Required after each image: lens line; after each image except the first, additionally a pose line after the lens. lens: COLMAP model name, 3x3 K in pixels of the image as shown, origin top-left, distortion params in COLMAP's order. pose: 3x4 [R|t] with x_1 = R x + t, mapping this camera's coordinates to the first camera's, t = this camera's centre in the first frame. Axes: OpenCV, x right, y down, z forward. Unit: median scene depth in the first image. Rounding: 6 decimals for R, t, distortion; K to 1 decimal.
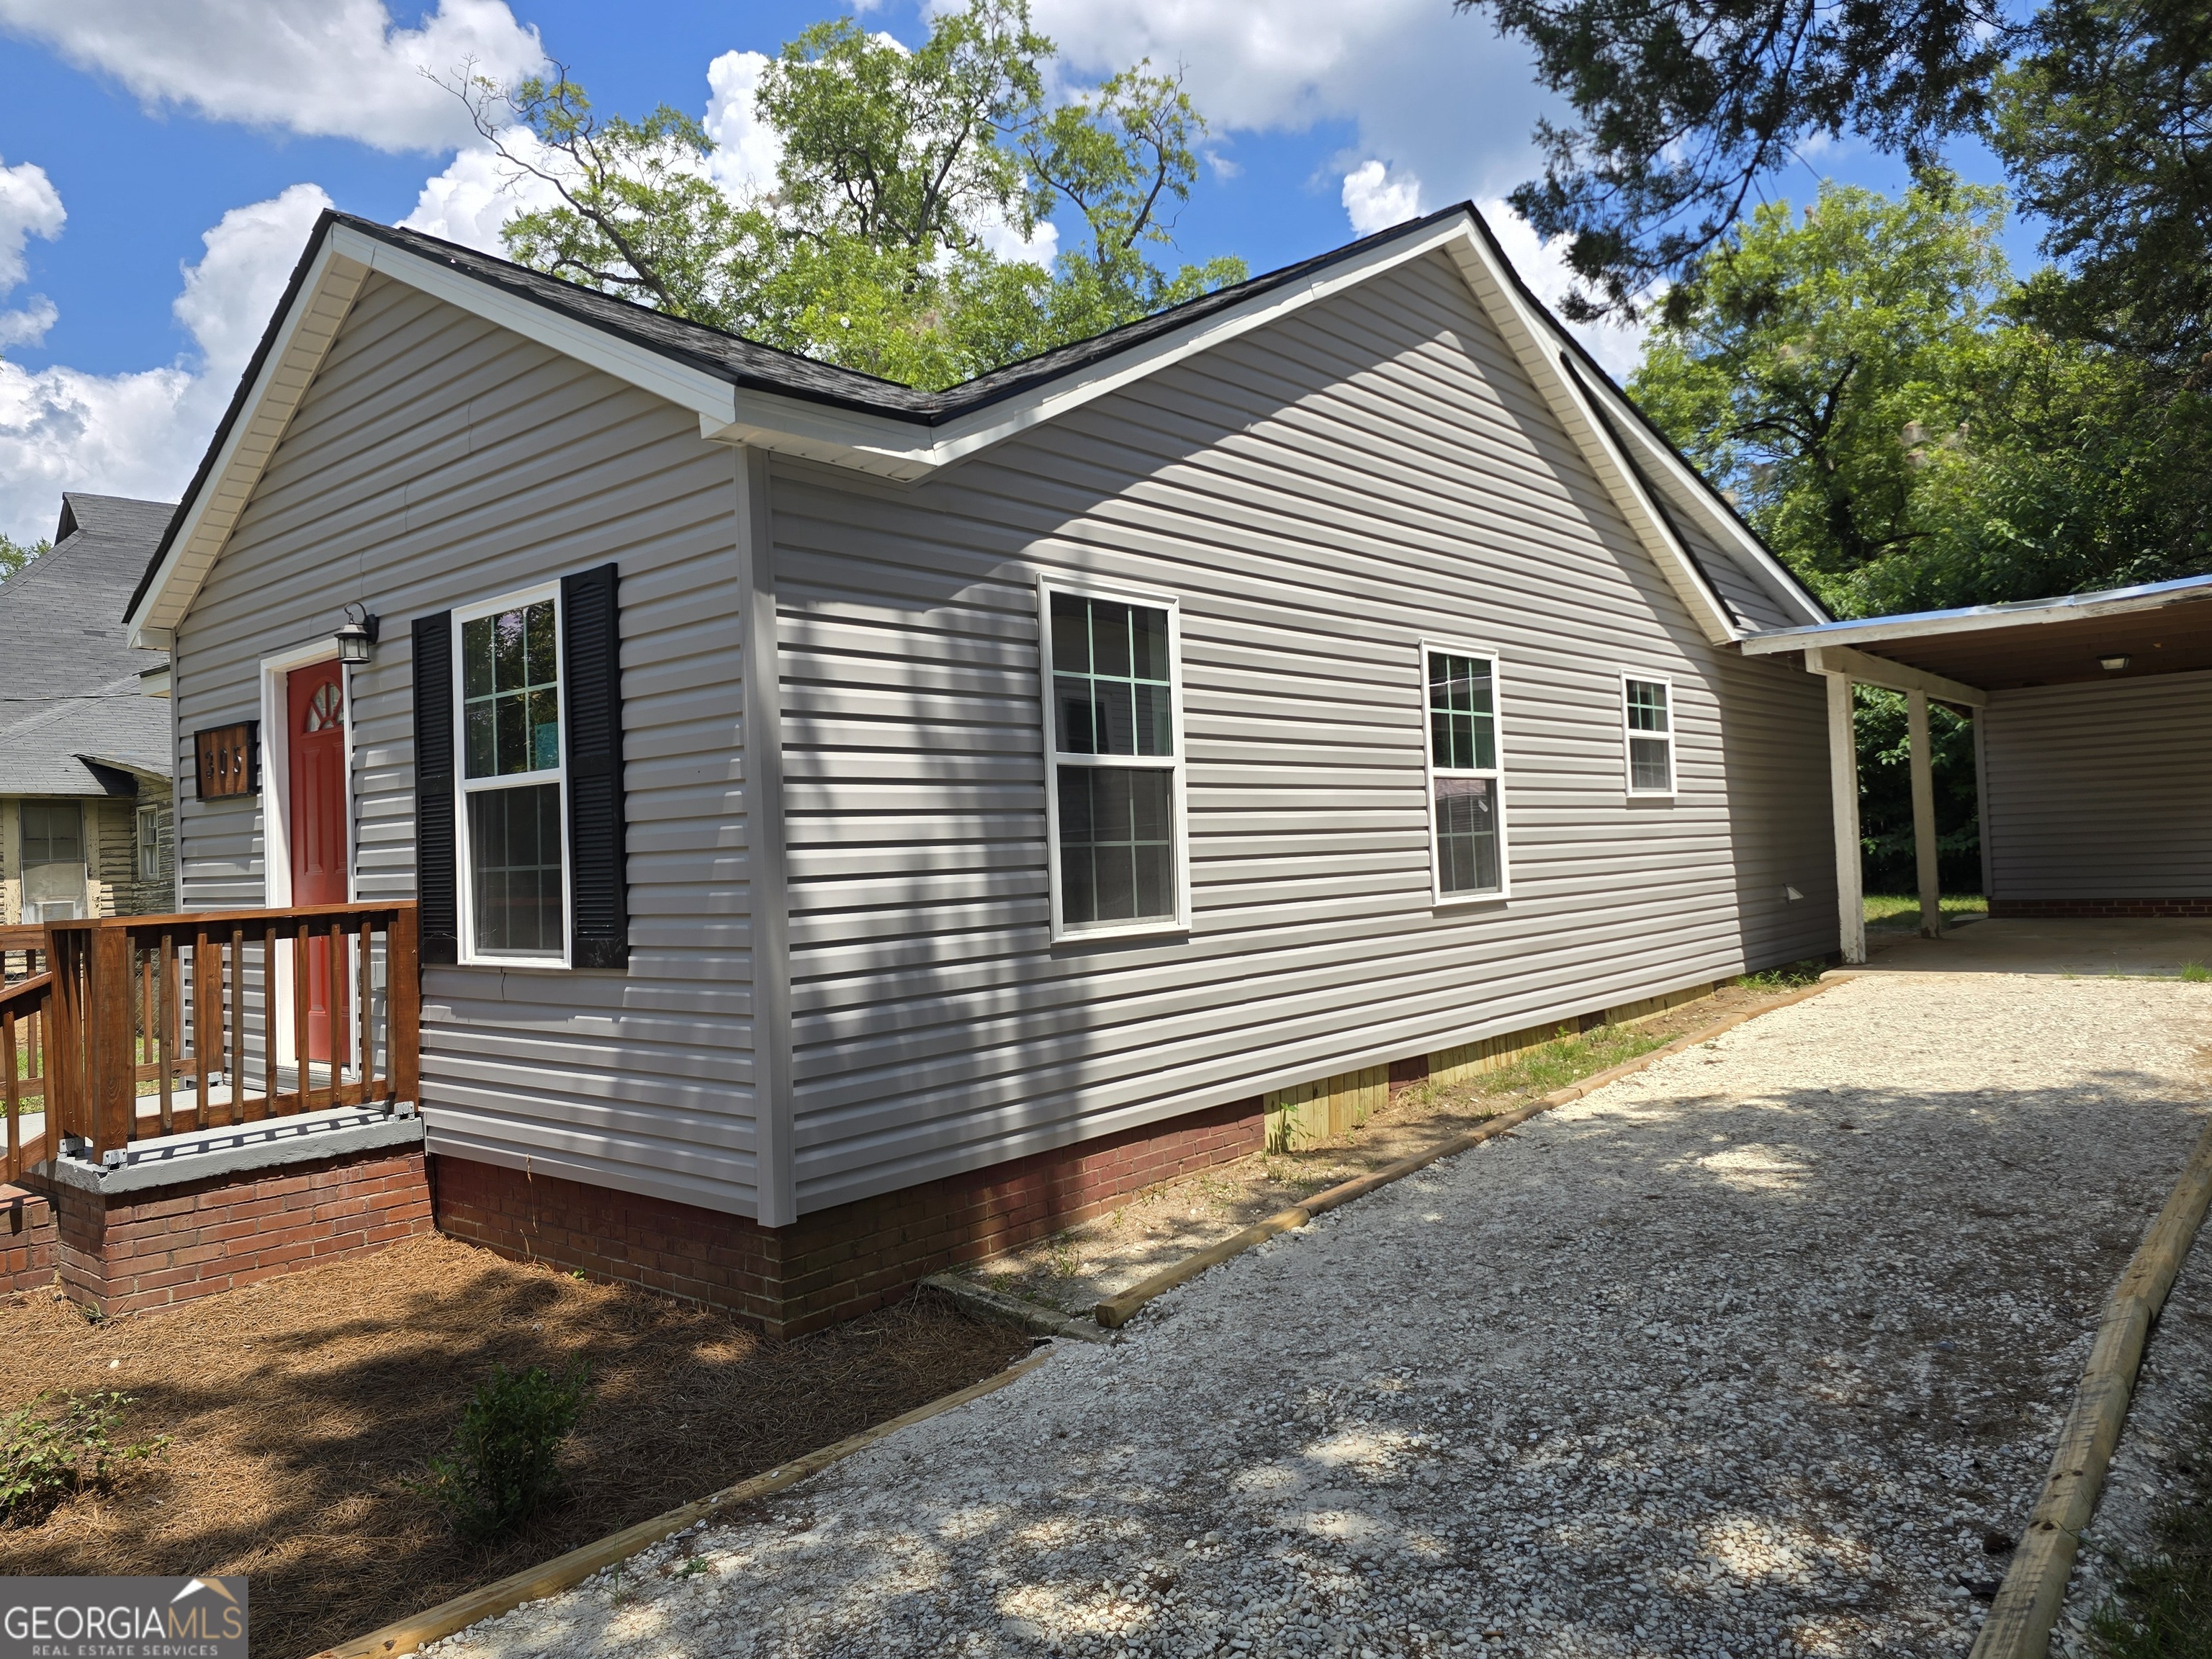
lens RADIAL K [[1489.0, 0, 1103.0], [0, 1489.0, 830.1], [0, 0, 1]] dist [0.050860, -0.046557]
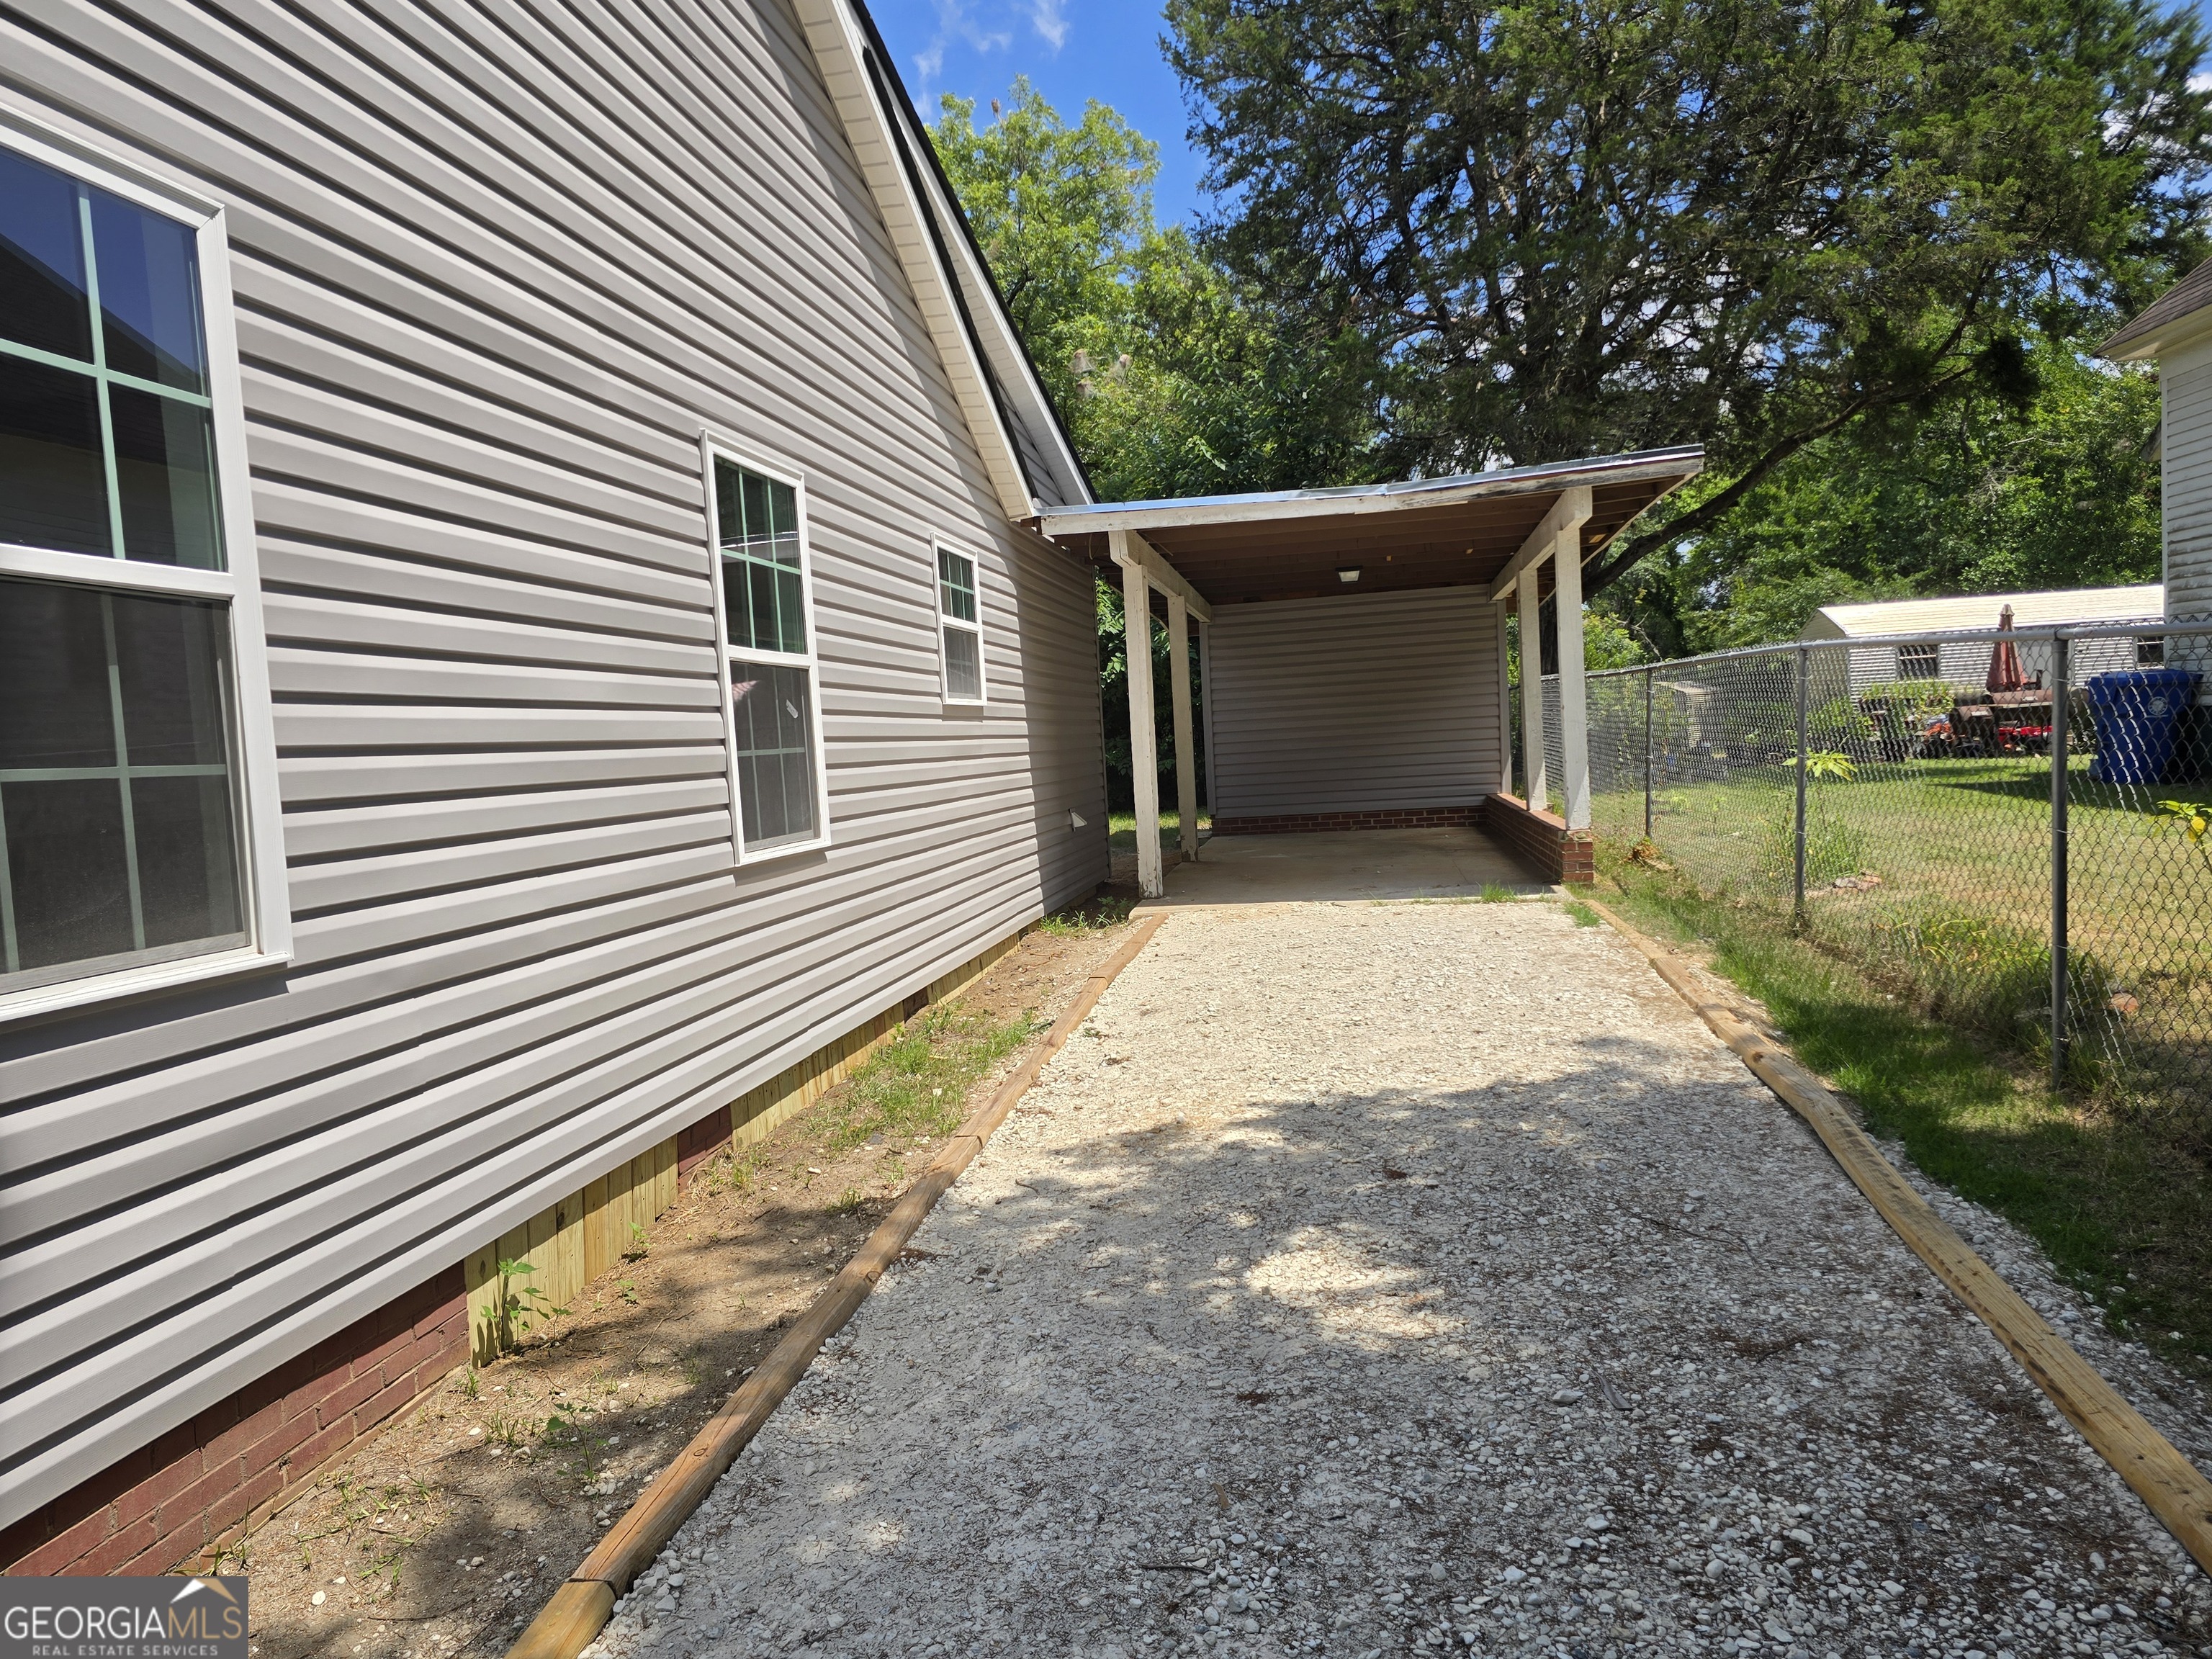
lens RADIAL K [[1489.0, 0, 1091.2], [0, 1489.0, 834.2], [0, 0, 1]] dist [0.050860, -0.046557]
pose [[0.855560, -0.037109, 0.516372, 0.026106], [0.010179, 0.998441, 0.054887, 0.004418], [-0.517604, -0.041703, 0.854603, 0.388676]]
